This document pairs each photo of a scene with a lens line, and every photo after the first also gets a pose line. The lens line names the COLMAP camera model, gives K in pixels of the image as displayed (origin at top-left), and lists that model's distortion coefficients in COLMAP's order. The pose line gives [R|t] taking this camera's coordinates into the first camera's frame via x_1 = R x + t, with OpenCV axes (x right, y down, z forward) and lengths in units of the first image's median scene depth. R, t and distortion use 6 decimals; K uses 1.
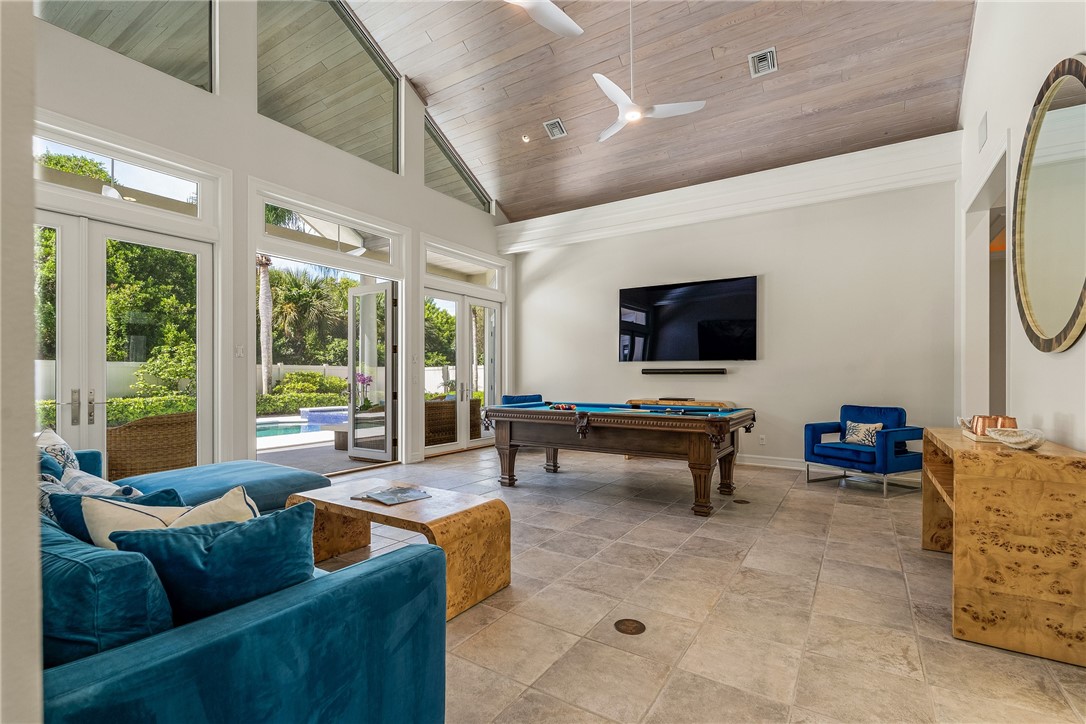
lens RADIAL K [[488.5, 0, 542.6], [0, 488.5, 379.5], [0, 0, 1]] dist [-0.004067, 0.000435]
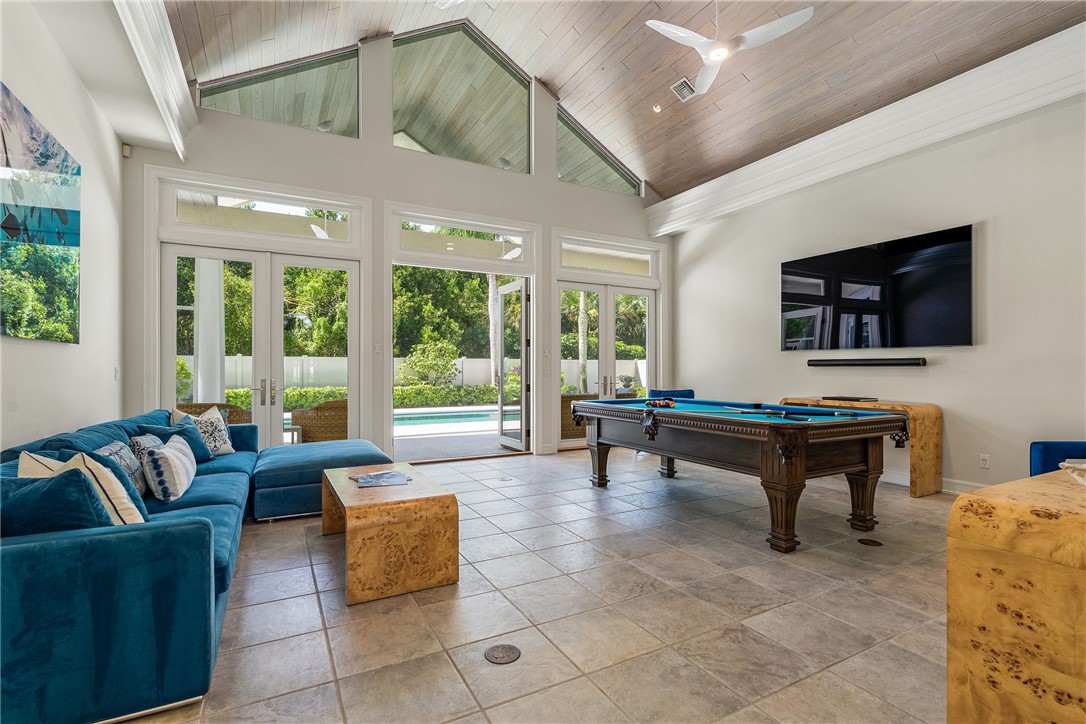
lens RADIAL K [[502.6, 0, 545.1], [0, 502.6, 367.7], [0, 0, 1]] dist [-0.000369, 0.000210]
pose [[0.881002, -0.002129, -0.473108, 0.233343], [-0.002368, 0.999958, -0.008909, -0.000338], [0.473107, 0.008969, 0.880959, 0.080537]]
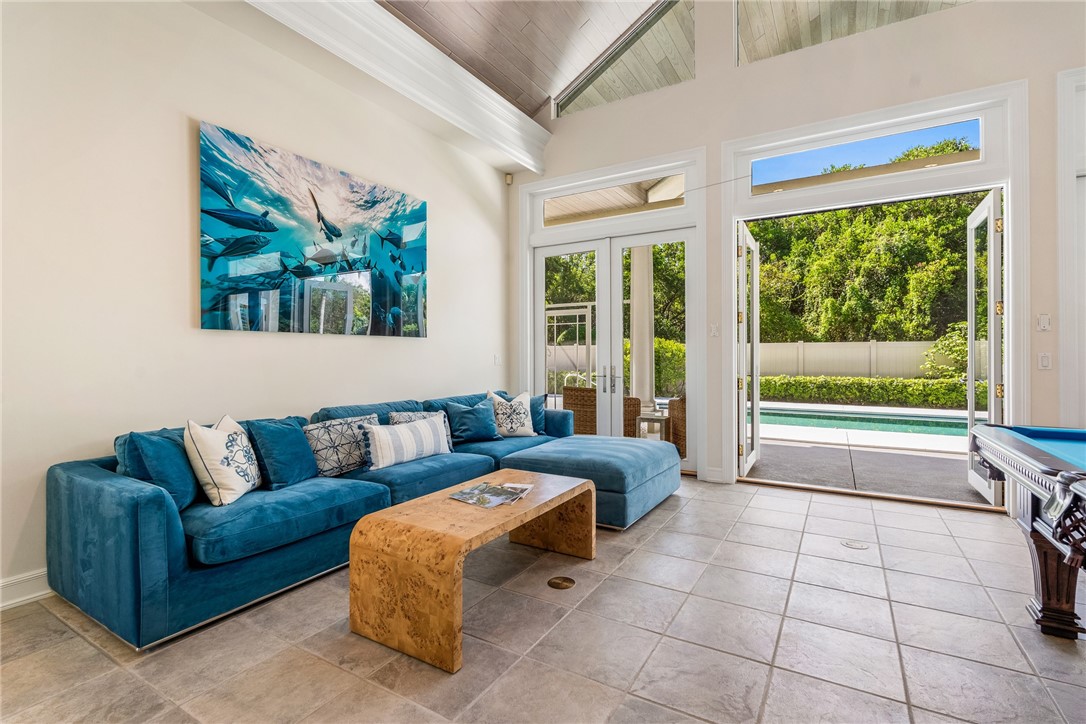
lens RADIAL K [[502.6, 0, 542.0], [0, 502.6, 356.9], [0, 0, 1]] dist [-0.000369, 0.000210]
pose [[0.039648, 0.000258, -0.999214, 0.254381], [-0.005145, 0.999987, 0.000054, -0.002947], [0.999200, 0.005138, 0.039648, 0.452489]]
